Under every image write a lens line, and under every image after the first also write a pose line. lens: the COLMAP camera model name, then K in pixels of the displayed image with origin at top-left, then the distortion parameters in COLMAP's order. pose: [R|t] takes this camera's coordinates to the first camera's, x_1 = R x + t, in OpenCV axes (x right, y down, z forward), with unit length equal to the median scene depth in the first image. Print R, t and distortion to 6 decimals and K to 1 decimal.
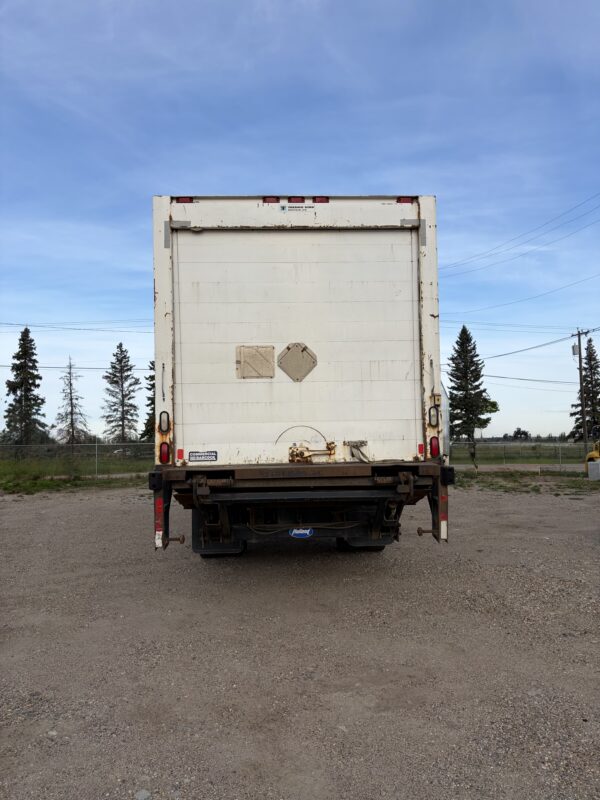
lens RADIAL K [[618.3, 0, 270.1], [0, 618.3, 414.3], [0, 0, 1]] dist [0.190669, -0.314687]
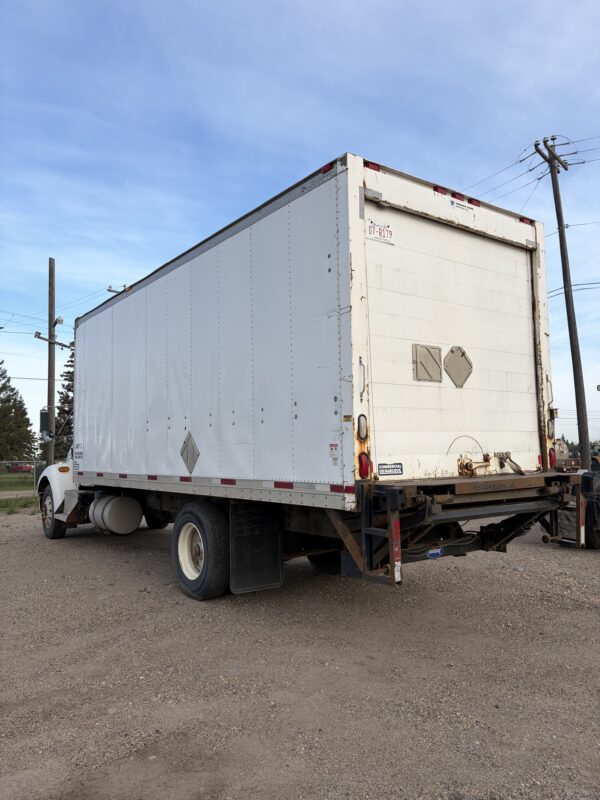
lens RADIAL K [[618.3, 0, 270.1], [0, 618.3, 414.3], [0, 0, 1]] dist [0.190669, -0.314687]
pose [[0.814773, 0.036505, 0.578630, -0.734508], [-0.014229, 0.998974, -0.042988, 0.031347], [-0.579606, 0.026792, 0.814456, 0.398041]]
